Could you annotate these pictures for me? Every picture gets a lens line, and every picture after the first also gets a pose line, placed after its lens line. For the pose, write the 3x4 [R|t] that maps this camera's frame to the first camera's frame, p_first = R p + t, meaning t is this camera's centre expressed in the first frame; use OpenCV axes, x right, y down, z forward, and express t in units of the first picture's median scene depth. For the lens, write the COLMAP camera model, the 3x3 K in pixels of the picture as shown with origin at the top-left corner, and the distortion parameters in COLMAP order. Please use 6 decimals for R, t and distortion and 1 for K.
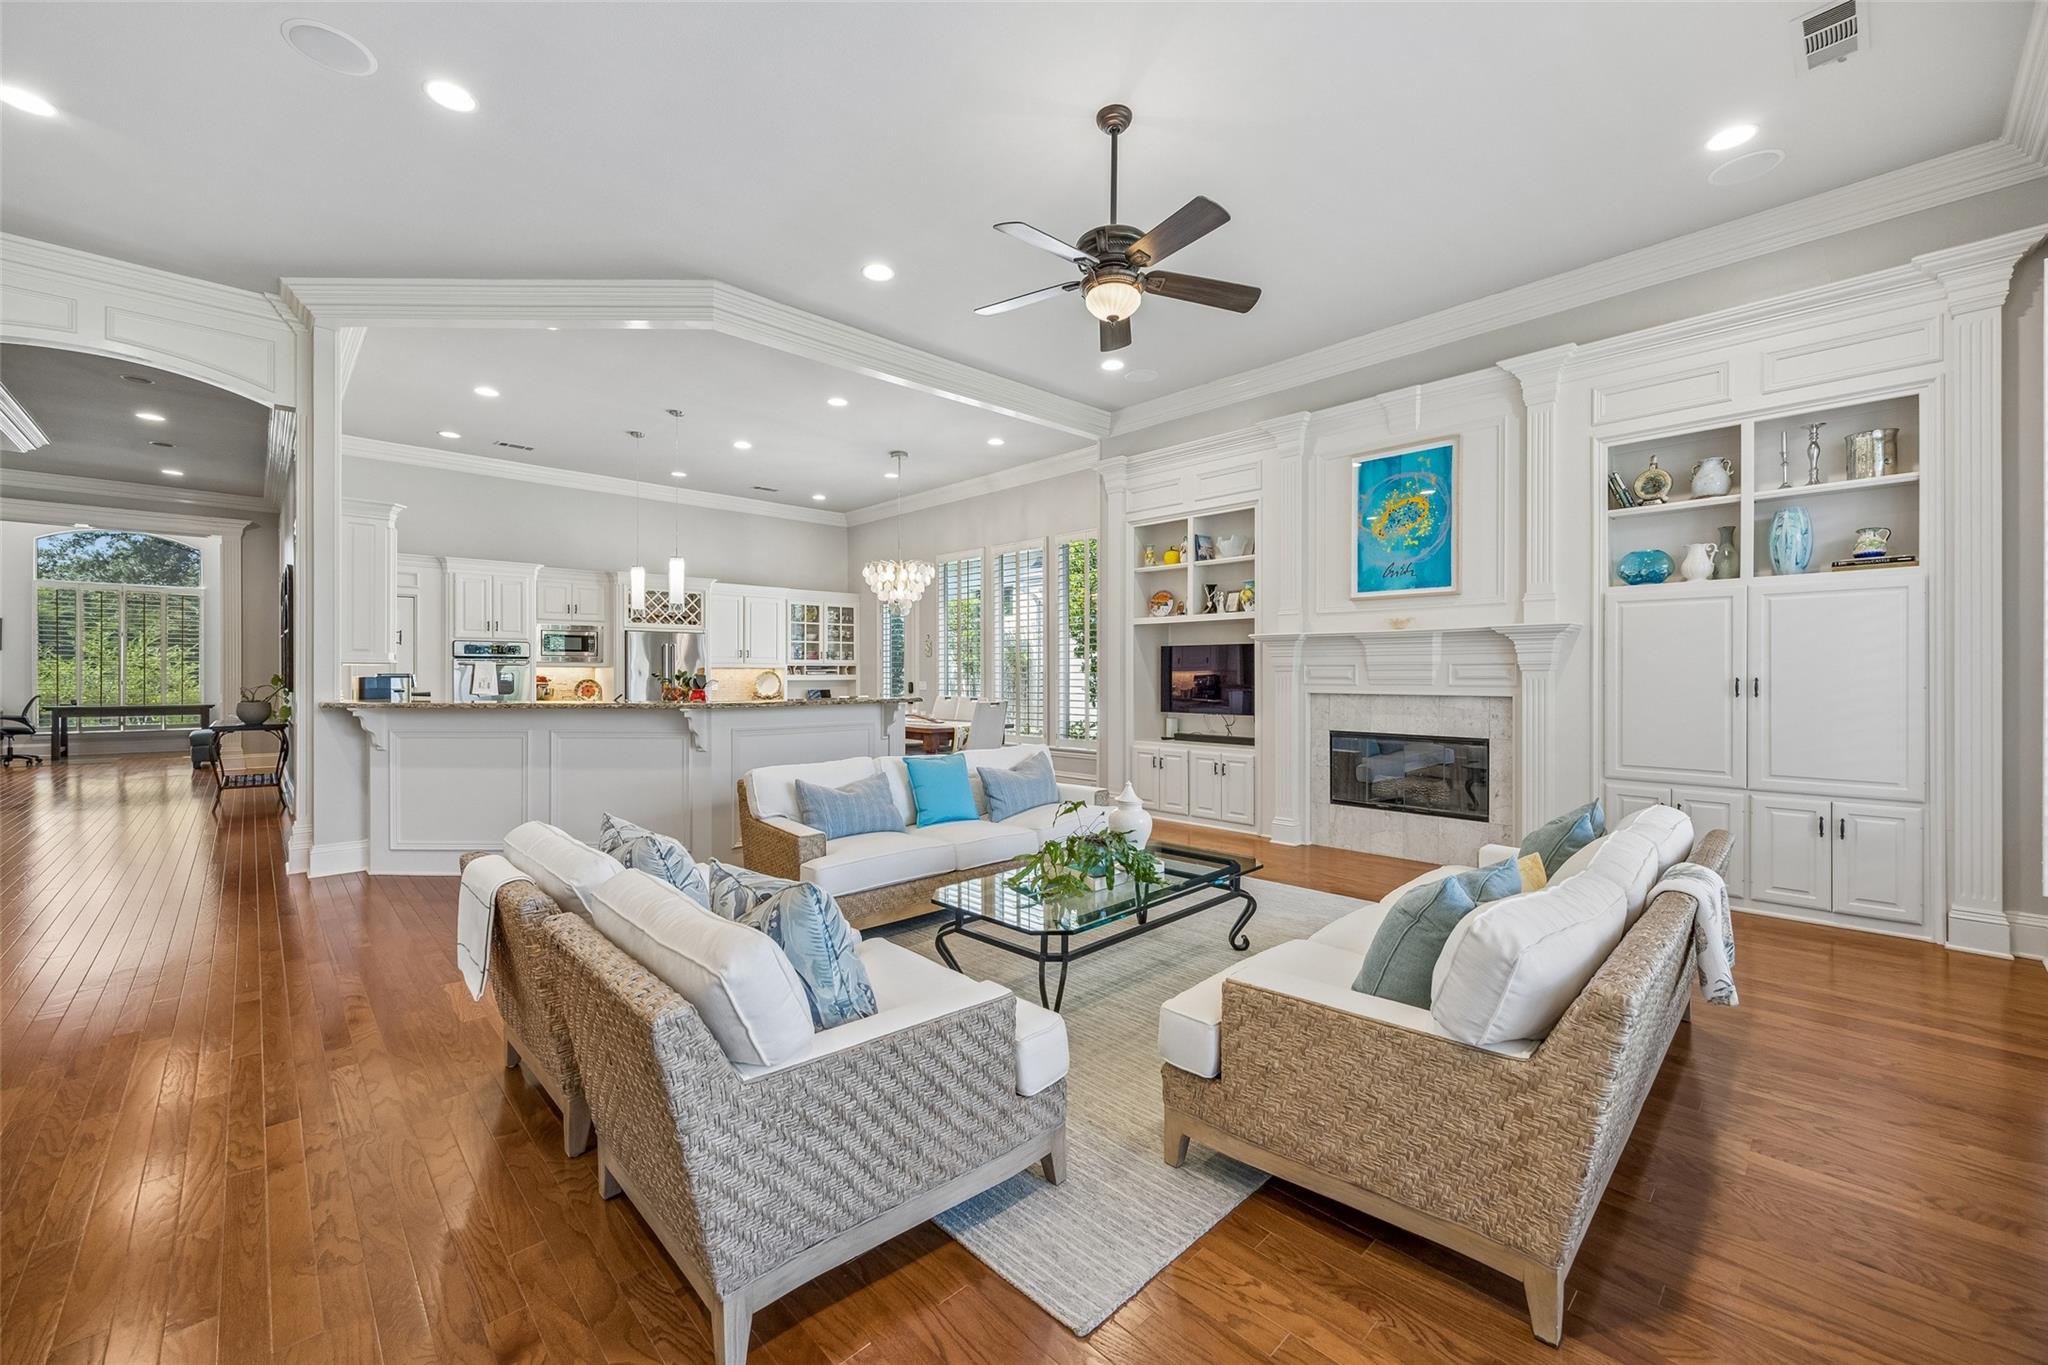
lens RADIAL K [[806.5, 0, 1030.7], [0, 806.5, 674.6], [0, 0, 1]] dist [0.000416, 0.000143]
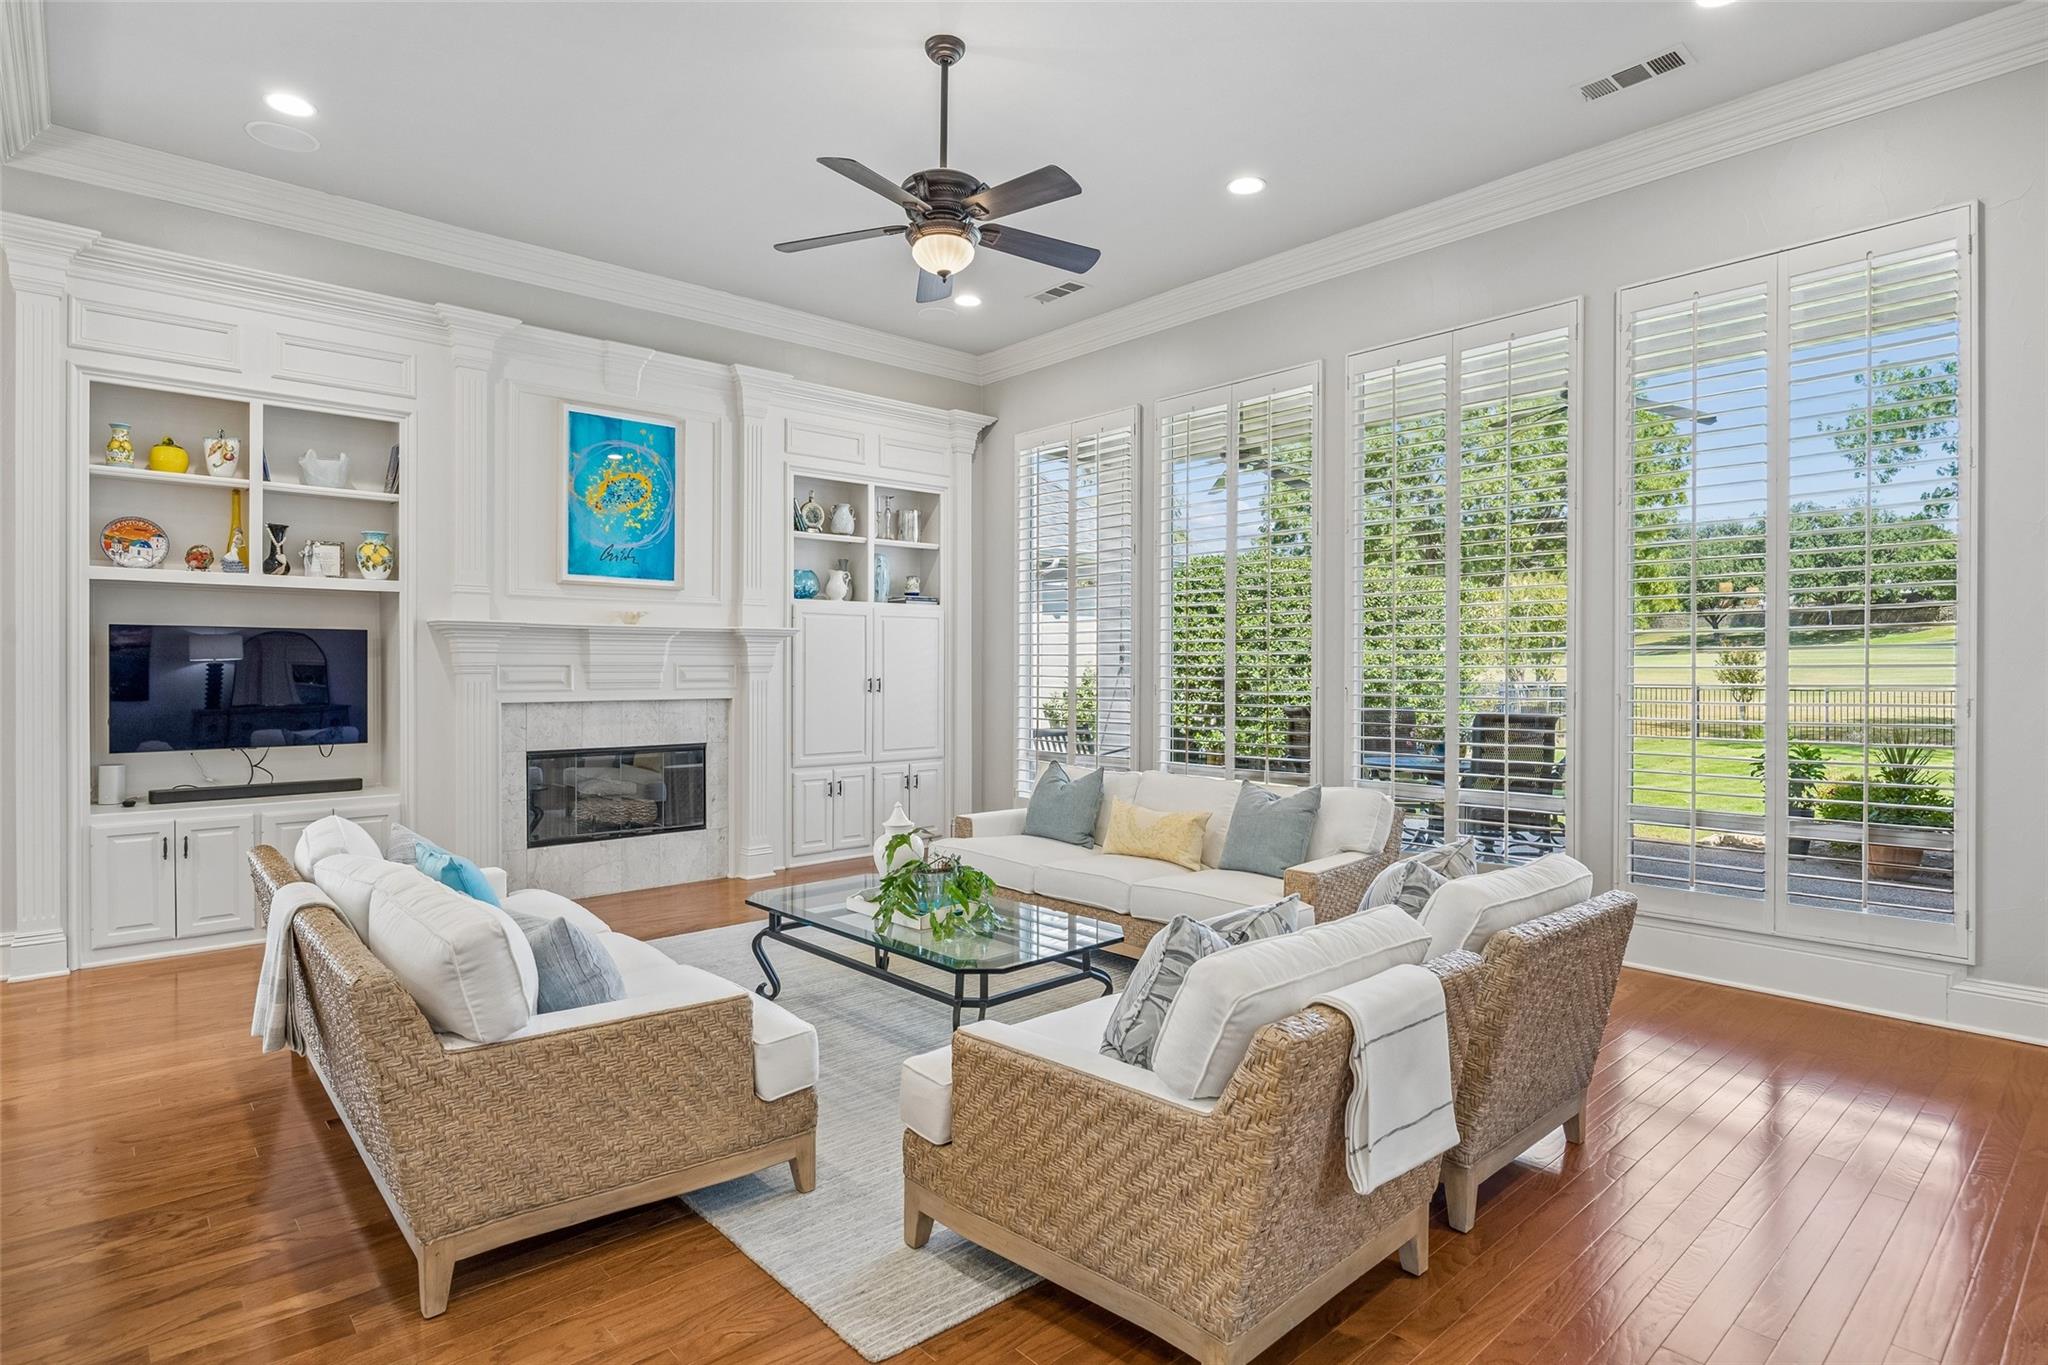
lens RADIAL K [[1045.4, 0, 991.8], [0, 1045.4, 669.3], [0, 0, 1]] dist [-0.002009, -0.000424]
pose [[0.056809, -0.000820, 0.998385, -0.641778], [0.000212, 1.000000, 0.000809, -0.009245], [-0.998385, 0.000166, 0.056809, 0.562329]]
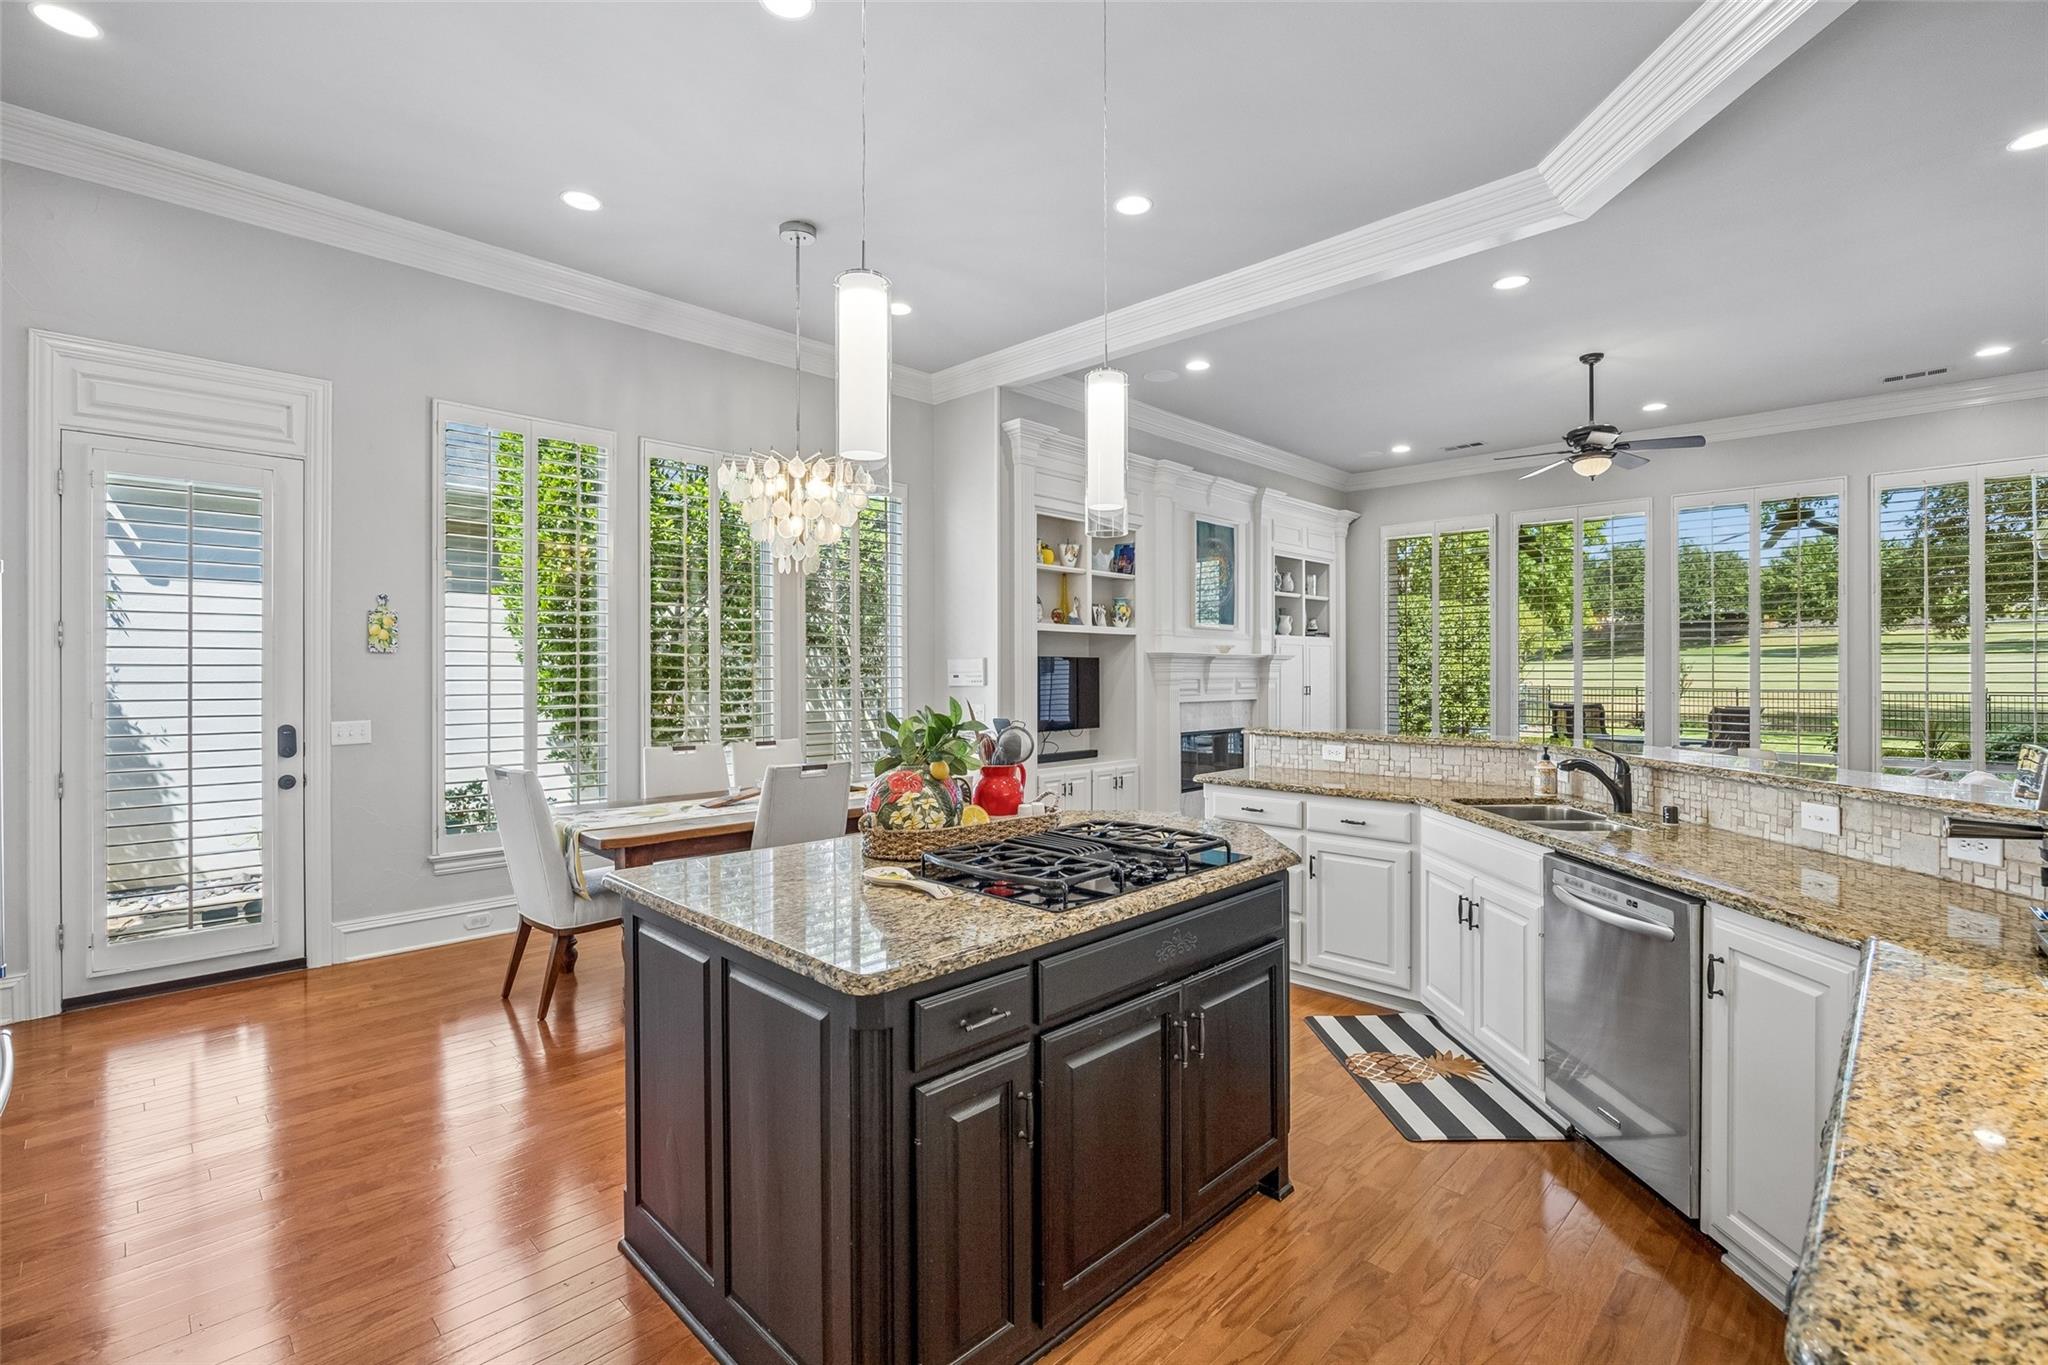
lens RADIAL K [[906.7, 0, 1022.4], [0, 906.7, 668.7], [0, 0, 1]] dist [-0.001479, -0.000237]
pose [[-0.023866, 0.000749, 0.999715, -1.089504], [0.003368, 0.999994, -0.000669, -0.029985], [-0.999709, 0.003351, -0.023868, 1.402718]]
